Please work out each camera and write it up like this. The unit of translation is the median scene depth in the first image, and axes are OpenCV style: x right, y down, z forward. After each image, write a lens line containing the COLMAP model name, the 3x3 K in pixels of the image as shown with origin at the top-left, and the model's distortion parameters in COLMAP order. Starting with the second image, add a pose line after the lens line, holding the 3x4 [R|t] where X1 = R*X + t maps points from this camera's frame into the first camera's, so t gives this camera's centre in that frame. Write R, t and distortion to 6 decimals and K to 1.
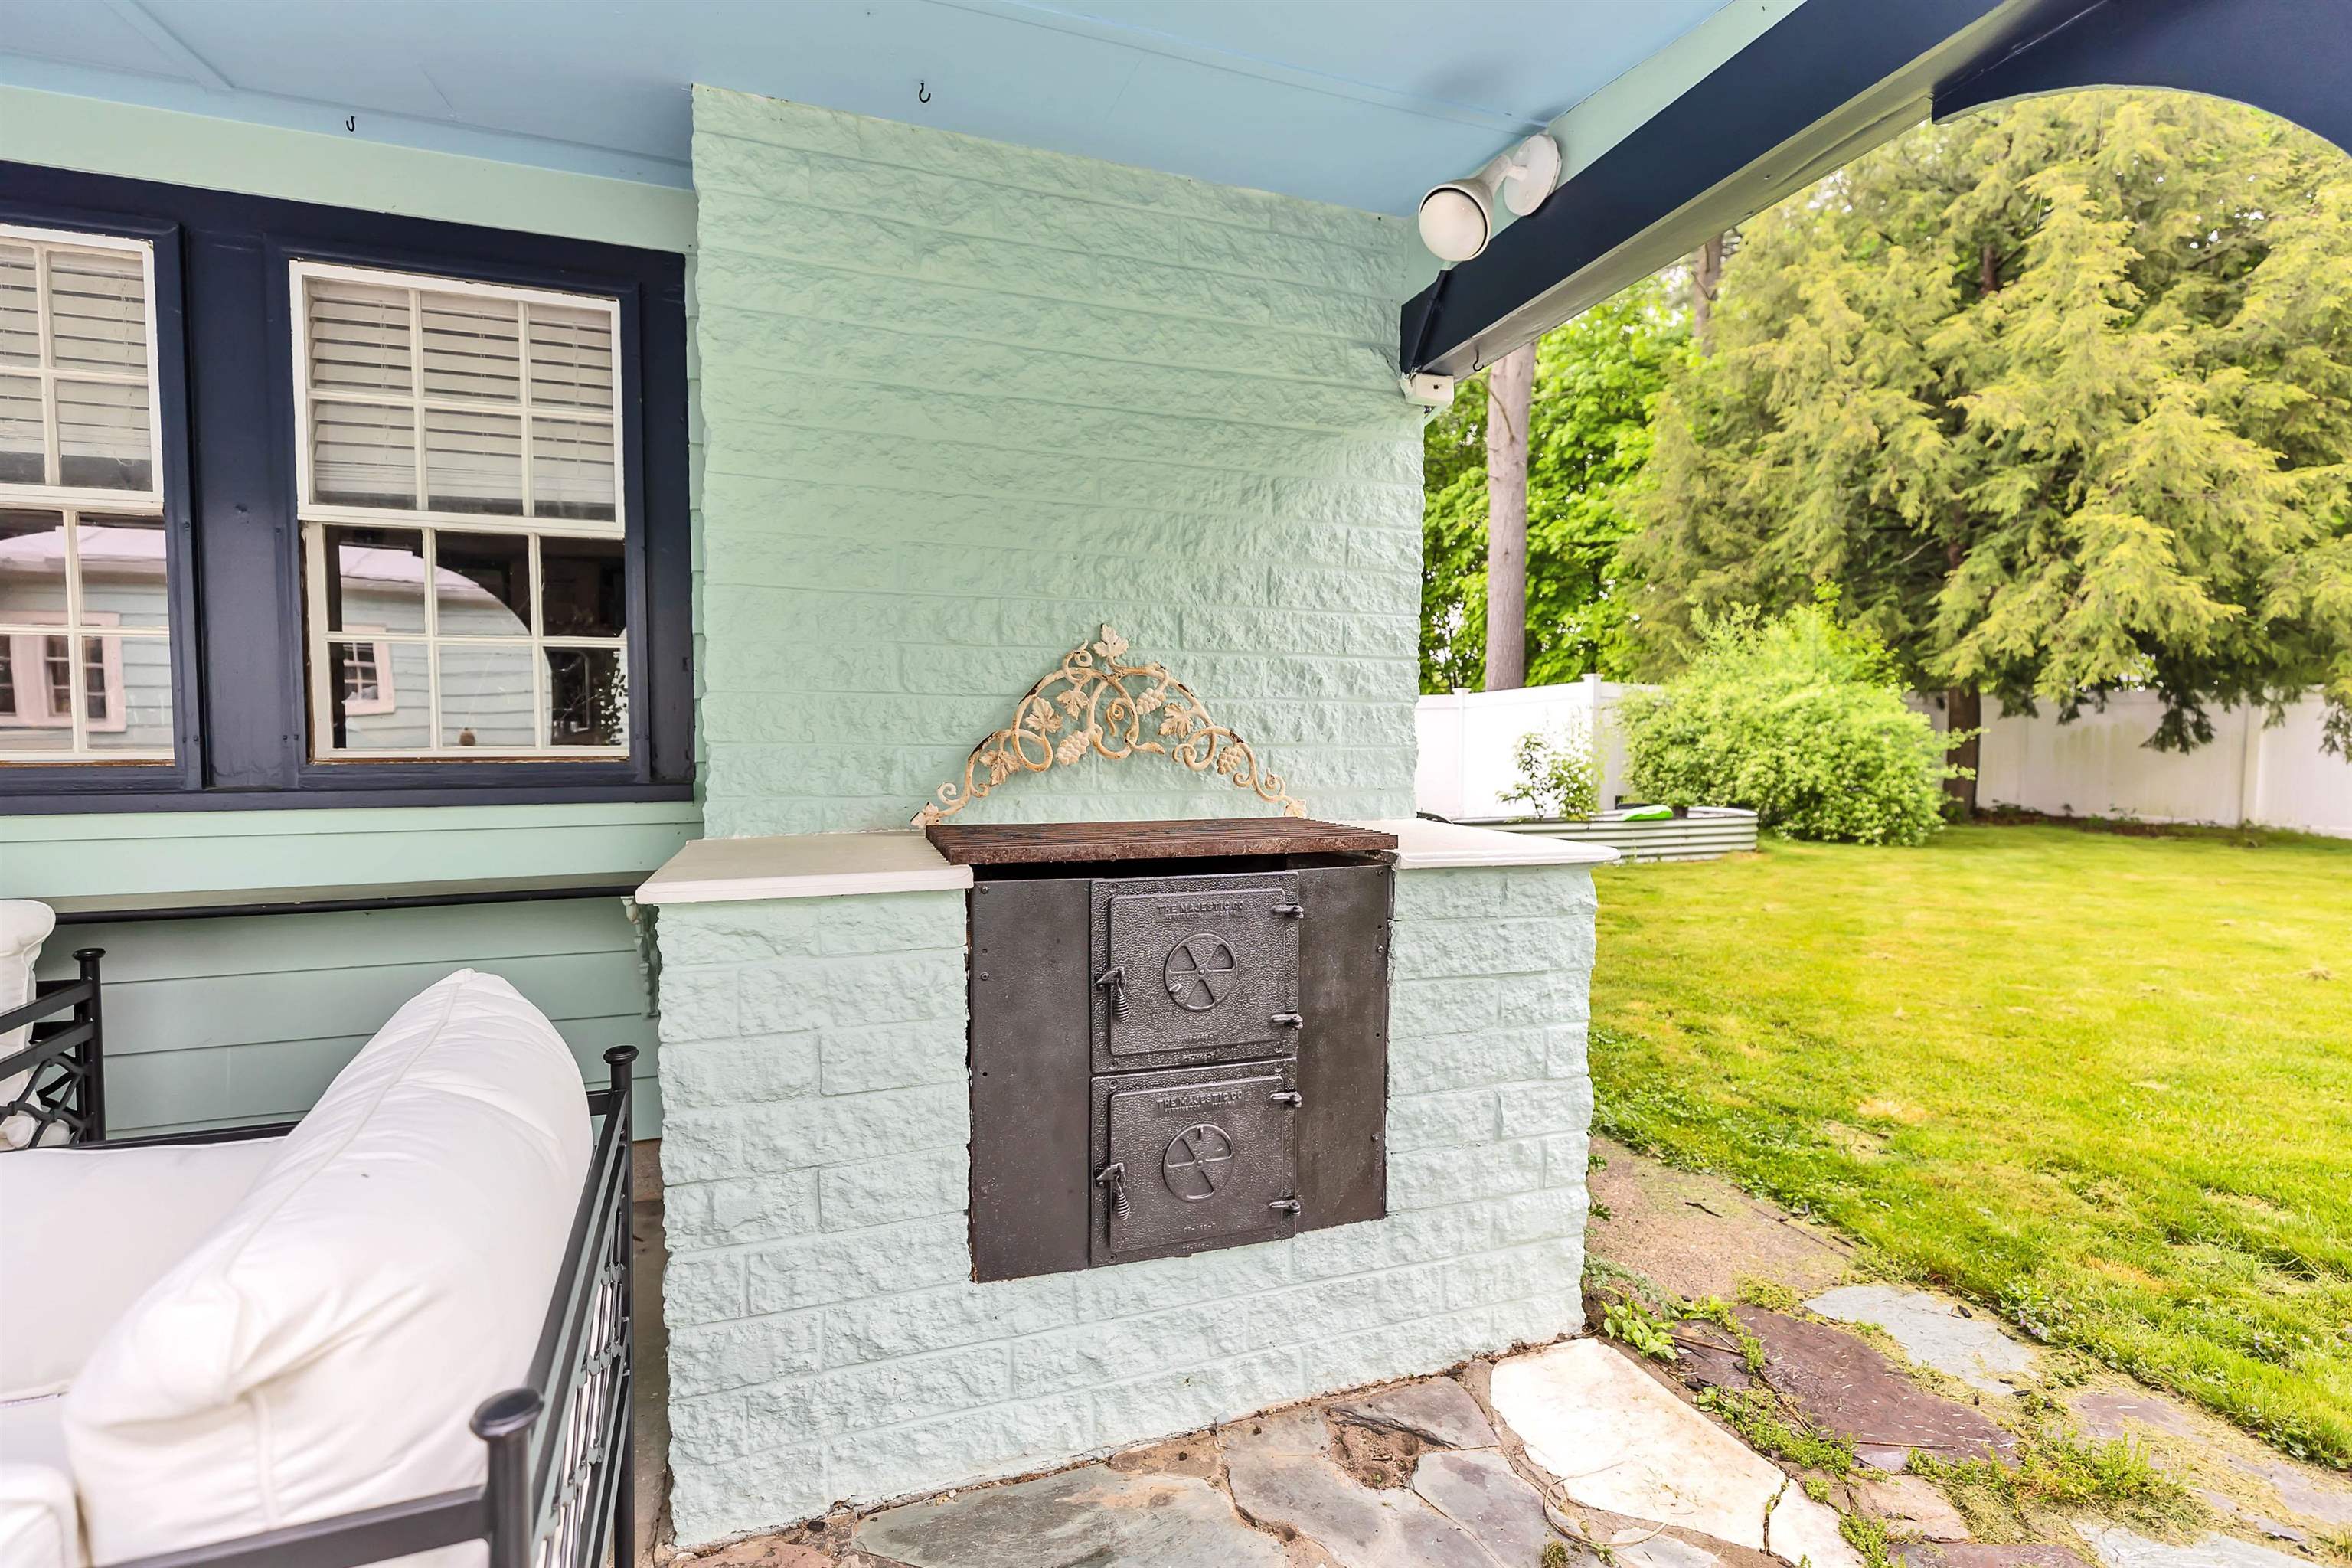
lens RADIAL K [[1048.8, 0, 1176.7], [0, 1048.8, 776.6], [0, 0, 1]] dist [0.009438, -0.000238]
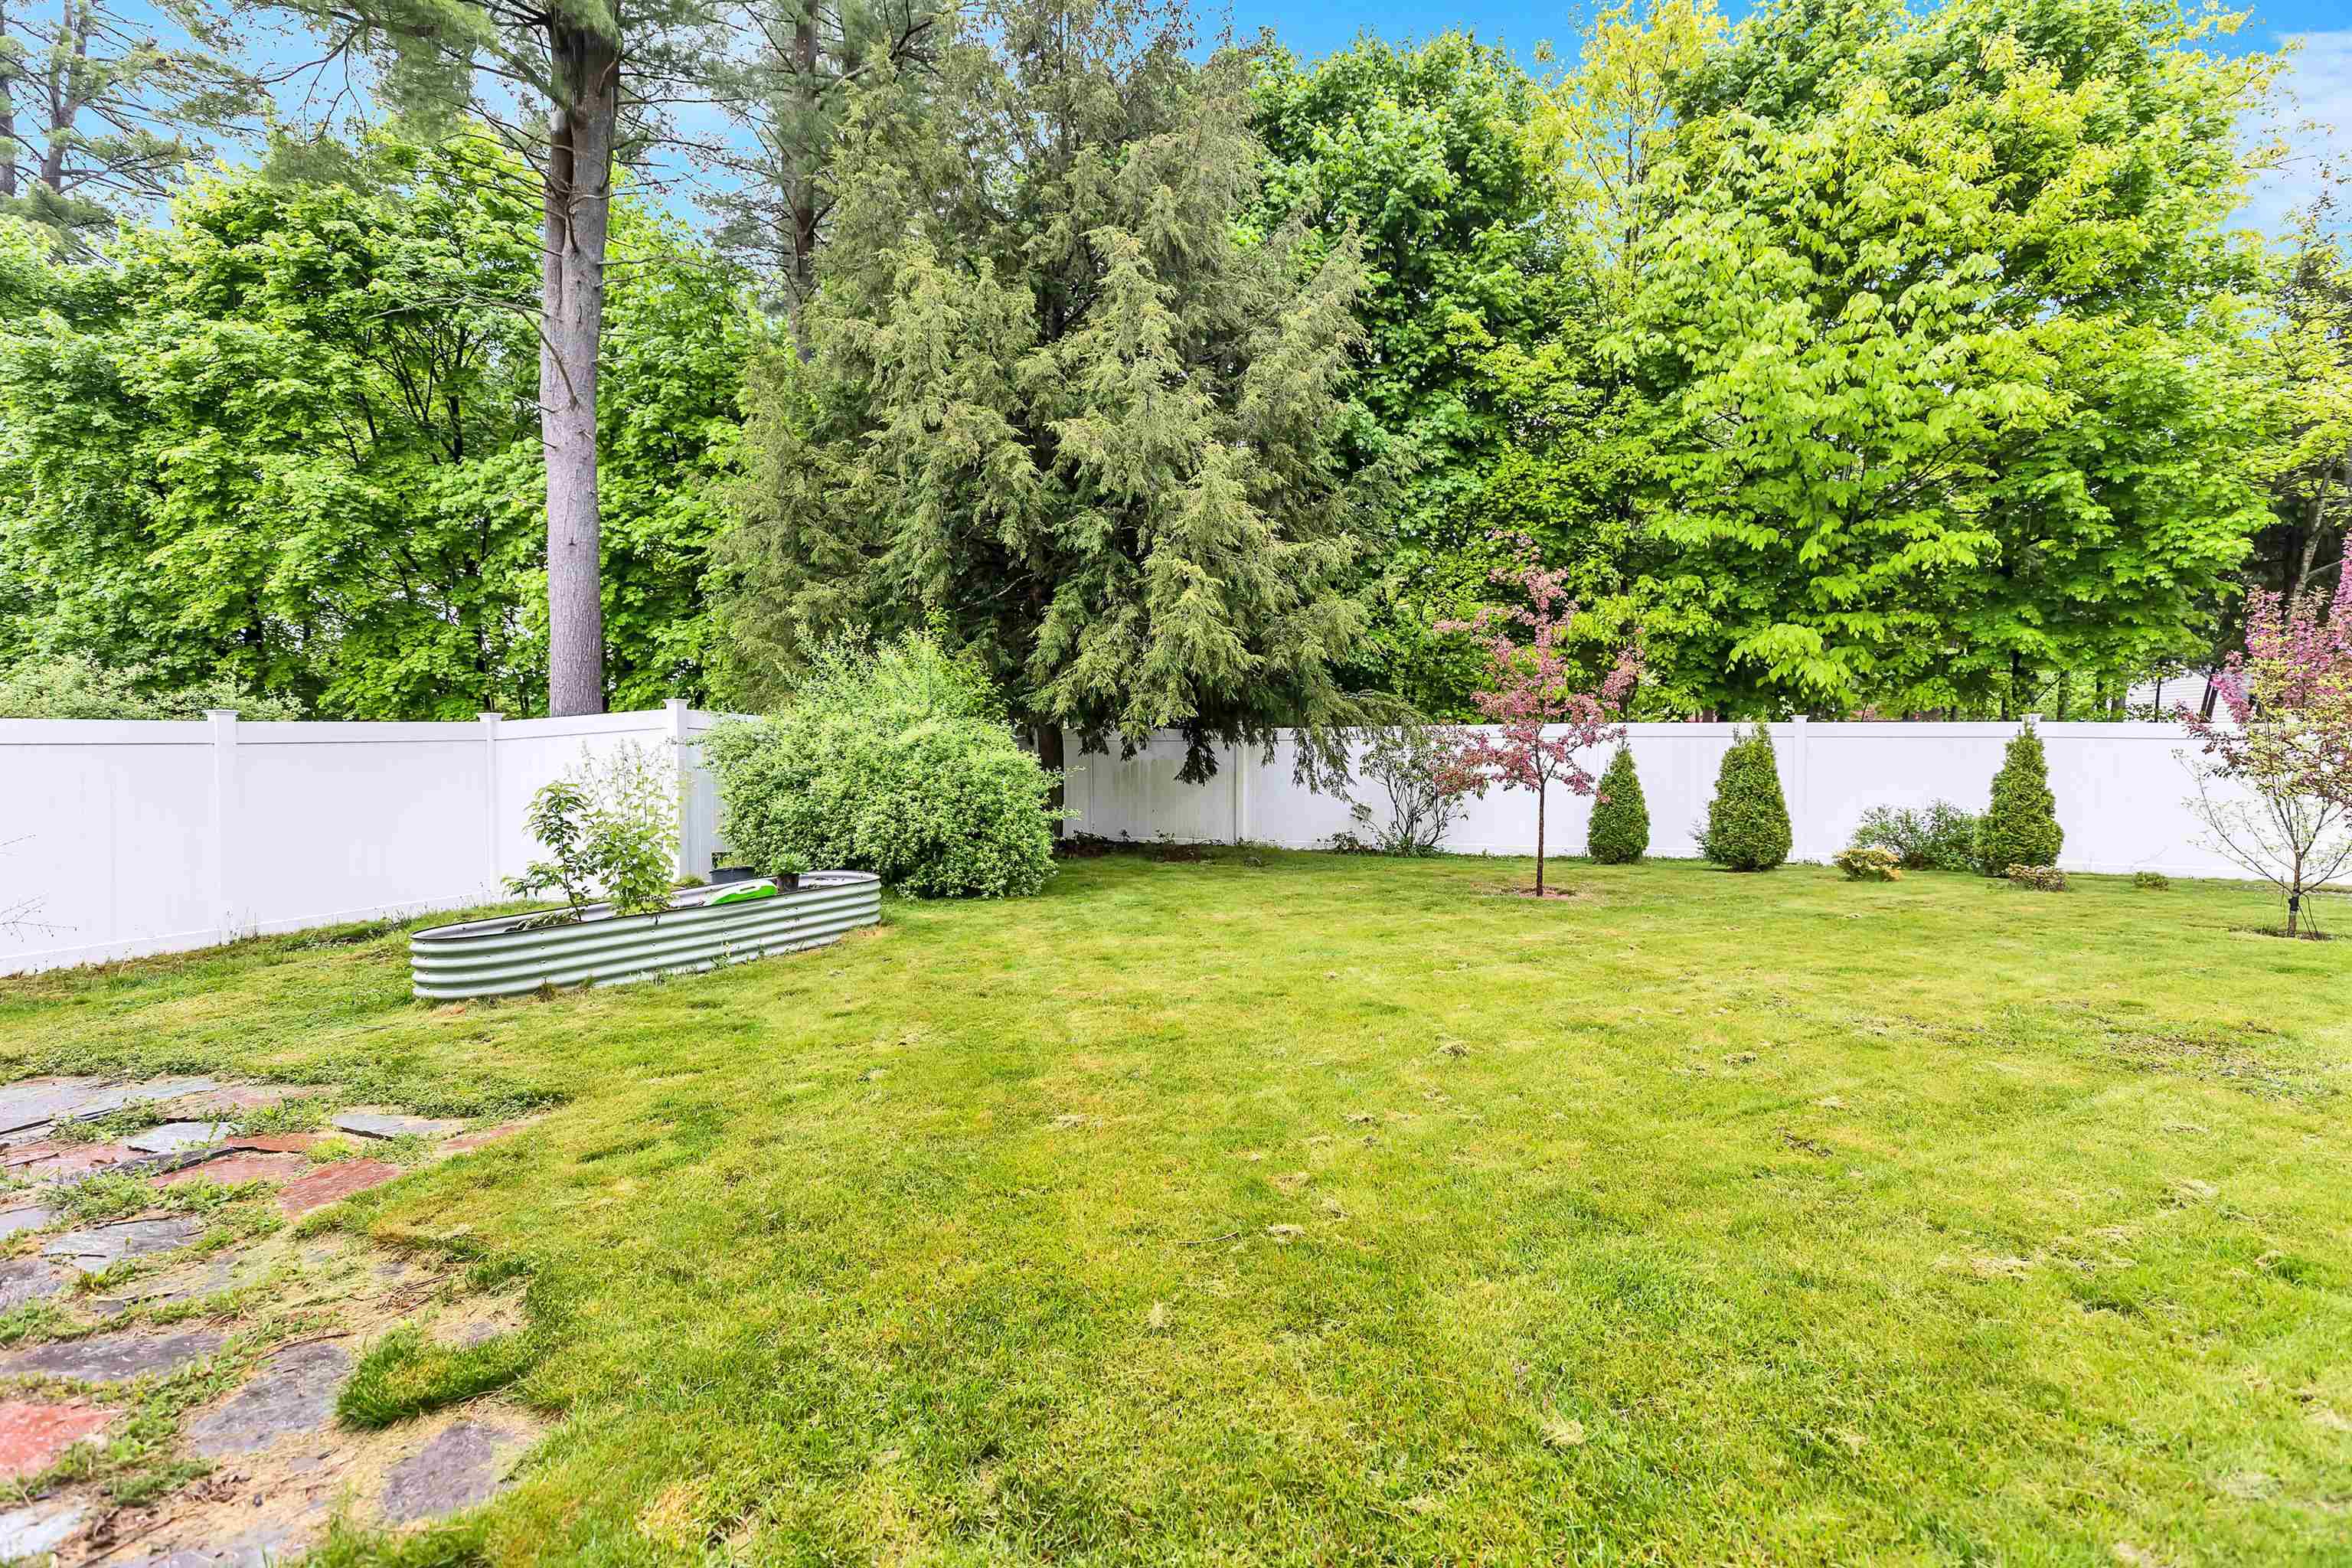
lens RADIAL K [[1055.8, 0, 1176.0], [0, 1055.8, 784.0], [0, 0, 1]] dist [0.008893, 0.000291]
pose [[0.702443, -0.022707, 0.711378, 0.114834], [0.037637, 0.999278, -0.005268, -0.019230], [-0.710744, 0.030475, 0.702790, 0.224228]]
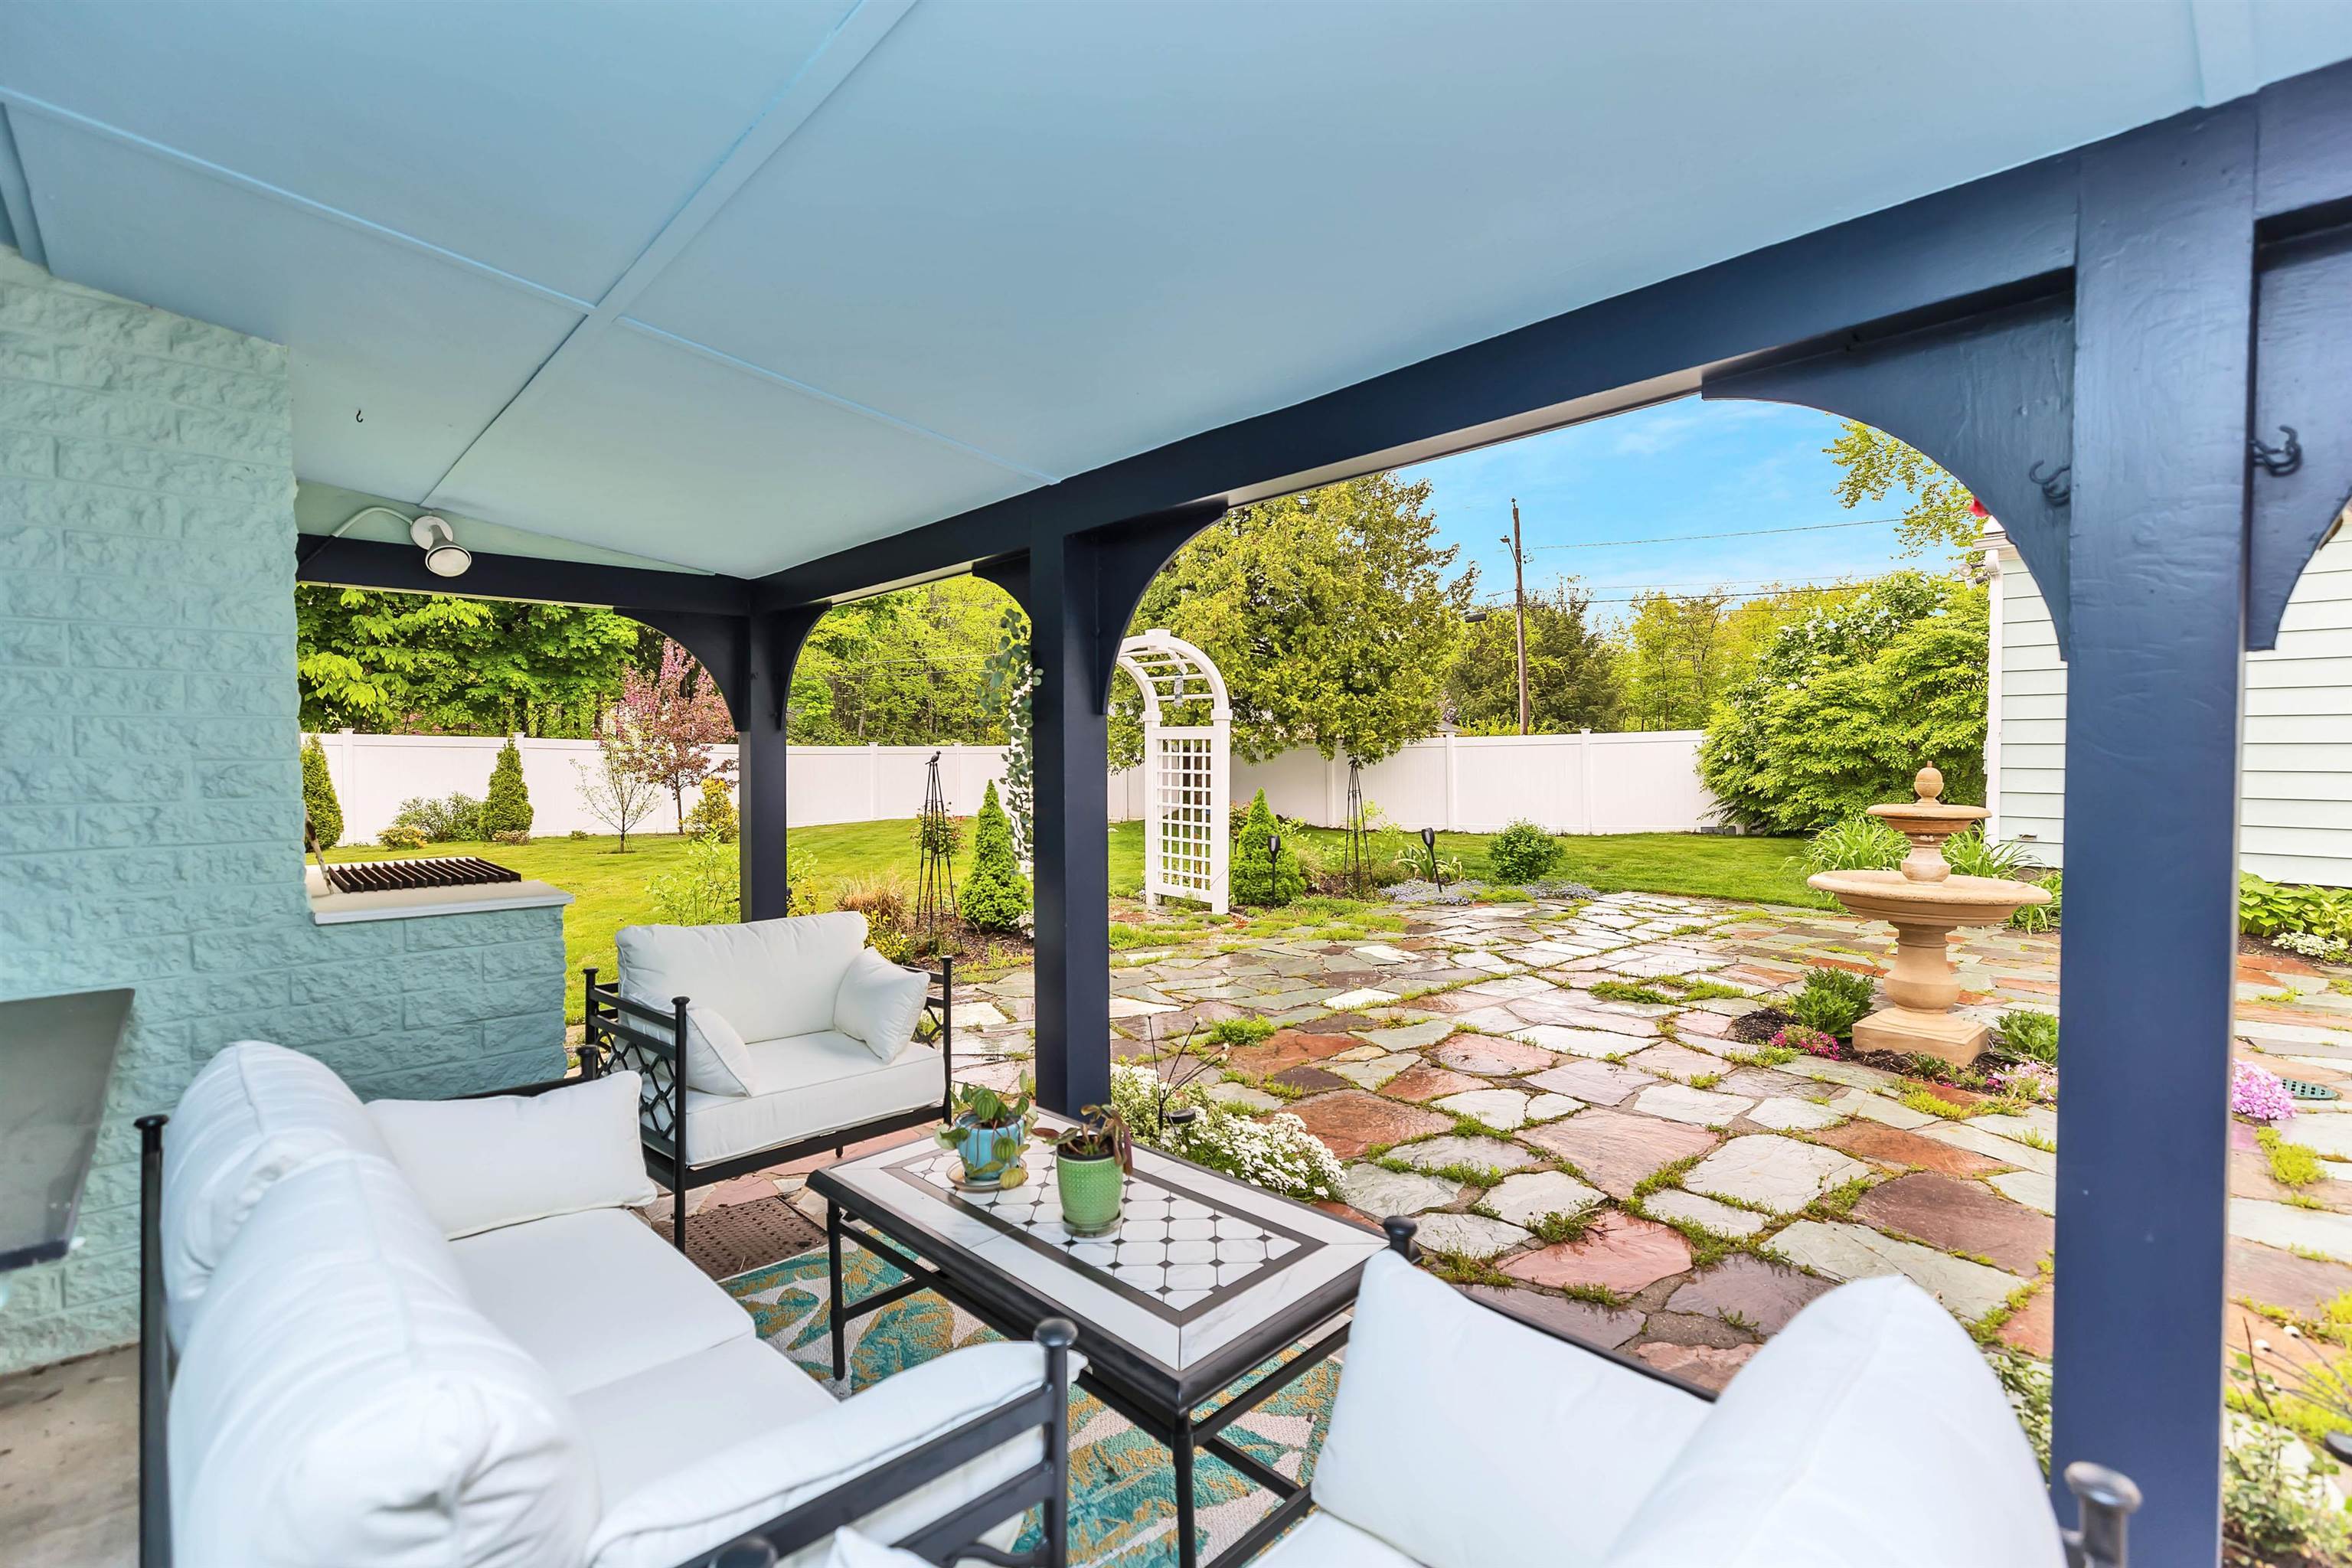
lens RADIAL K [[1055.8, 0, 1176.0], [0, 1055.8, 784.0], [0, 0, 1]] dist [0.008893, 0.000291]
pose [[-0.406562, -0.027334, 0.913214, -0.389273], [0.039167, 0.998112, 0.047313, -0.022718], [-0.912783, 0.055004, -0.404724, 0.102359]]
